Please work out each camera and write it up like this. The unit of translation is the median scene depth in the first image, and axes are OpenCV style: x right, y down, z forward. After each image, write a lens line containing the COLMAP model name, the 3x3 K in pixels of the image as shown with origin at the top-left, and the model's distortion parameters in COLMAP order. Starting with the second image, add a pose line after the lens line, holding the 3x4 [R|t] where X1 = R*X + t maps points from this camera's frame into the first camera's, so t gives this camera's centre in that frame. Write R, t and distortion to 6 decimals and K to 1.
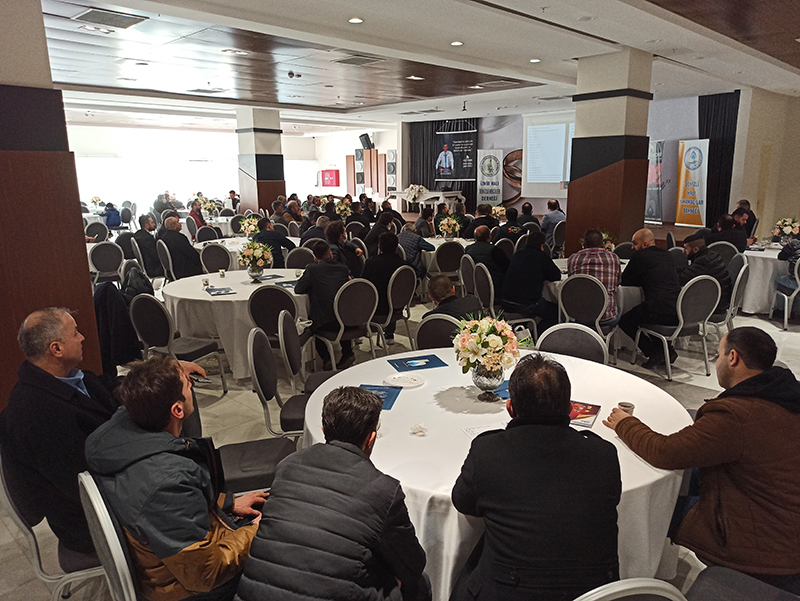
lens RADIAL K [[591.2, 0, 400.0], [0, 591.2, 300.5], [0, 0, 1]] dist [0.053157, -0.041540]
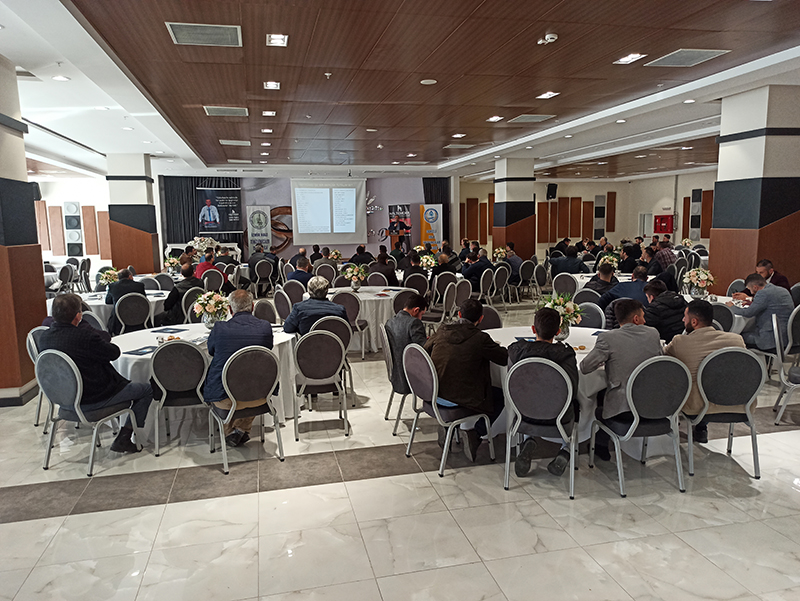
lens RADIAL K [[591.2, 0, 400.0], [0, 591.2, 300.5], [0, 0, 1]] dist [0.053157, -0.041540]
pose [[0.528458, -0.112624, 0.841456, -0.667940], [0.192108, 0.981316, 0.010694, -0.034149], [-0.826938, 0.155998, 0.540220, 0.182143]]
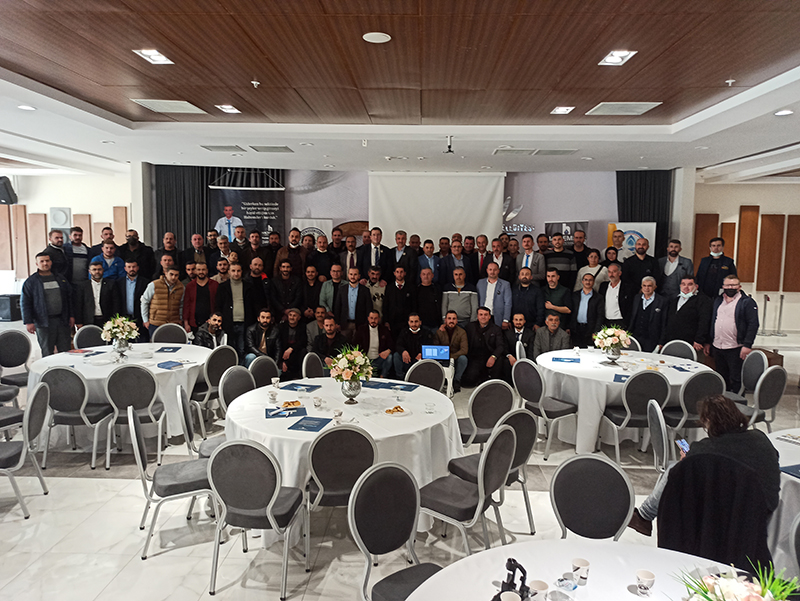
lens RADIAL K [[591.2, 0, 400.0], [0, 591.2, 300.5], [0, 0, 1]] dist [0.053157, -0.041540]
pose [[0.738426, -0.048413, 0.672594, -0.217288], [0.122449, 0.990464, -0.063142, -0.107874], [-0.663124, 0.128984, 0.737313, 0.450364]]
